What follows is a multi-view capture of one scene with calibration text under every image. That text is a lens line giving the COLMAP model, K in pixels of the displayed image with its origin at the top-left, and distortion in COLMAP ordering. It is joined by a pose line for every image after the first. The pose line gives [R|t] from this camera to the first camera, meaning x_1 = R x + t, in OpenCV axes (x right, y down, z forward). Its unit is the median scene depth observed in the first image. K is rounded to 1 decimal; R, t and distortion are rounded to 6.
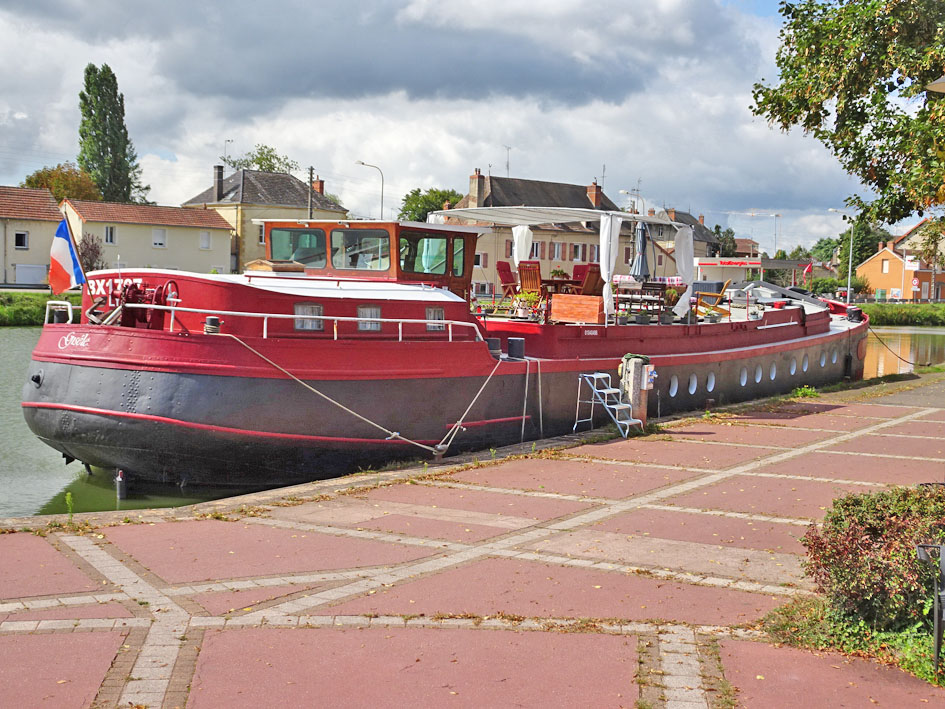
lens RADIAL K [[1241.9, 0, 474.0], [0, 1241.9, 355.4], [0, 0, 1]] dist [-0.005787, 0.000000]
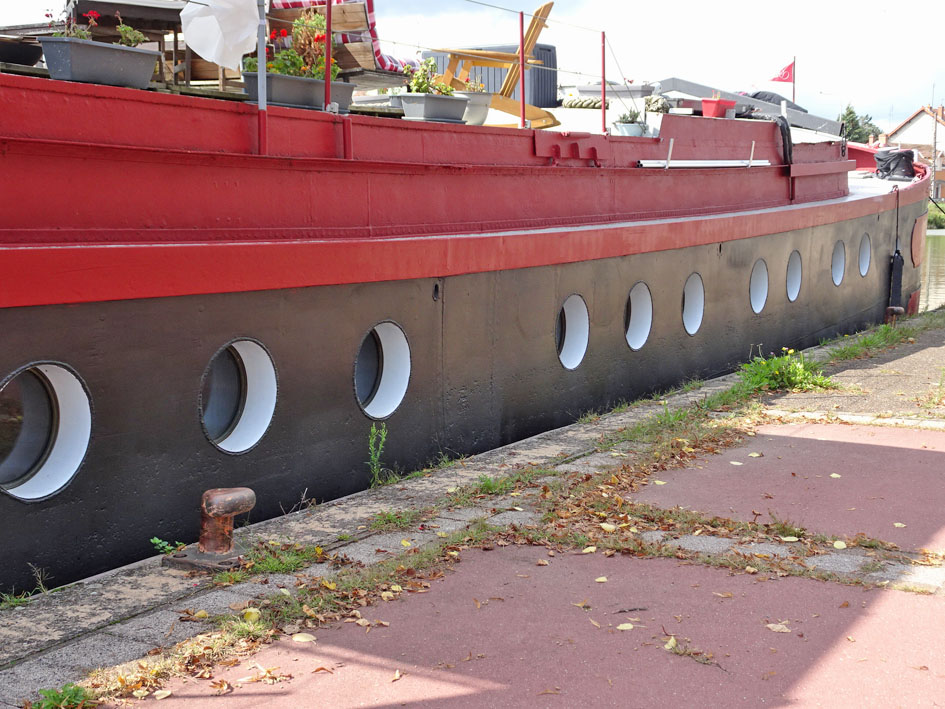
lens RADIAL K [[1241.9, 0, 462.5], [0, 1241.9, 362.3], [0, 0, 1]] dist [-0.005787, 0.000000]
pose [[0.999407, -0.032912, 0.010094, 0.158032], [0.032224, 0.997551, 0.062082, 0.005554], [-0.012112, -0.061720, 0.998020, 0.608330]]
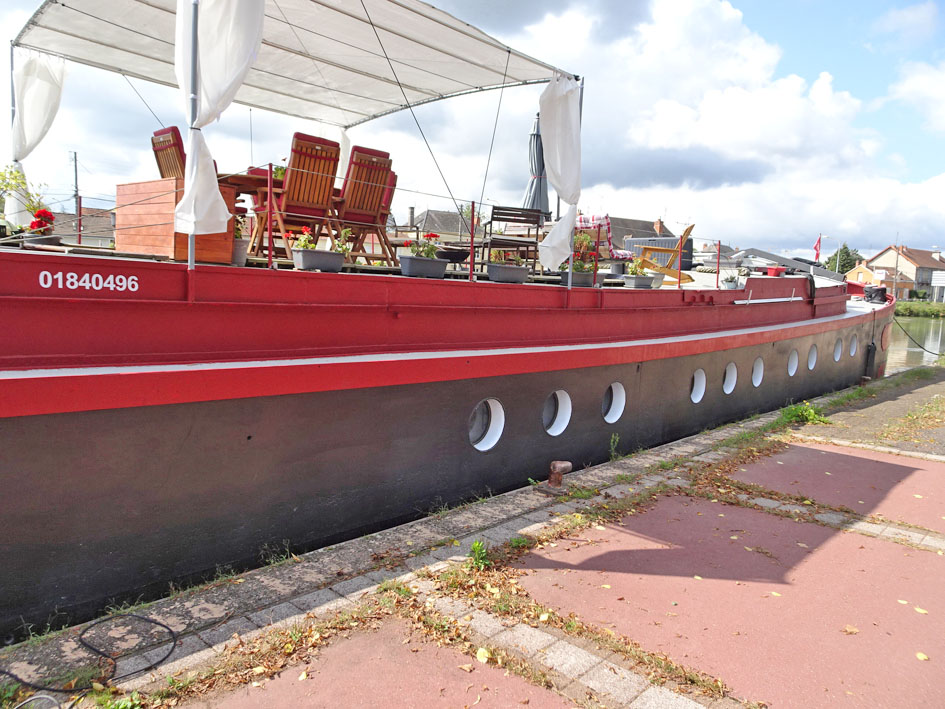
lens RADIAL K [[668.1, 0, 488.0], [0, 668.1, 355.2], [0, 0, 1]] dist [0.015398, -0.007555]
pose [[0.984524, 0.028521, -0.172911, 0.145904], [-0.021519, 0.998876, 0.042238, -0.006450], [0.173921, -0.037863, 0.984031, 0.571614]]
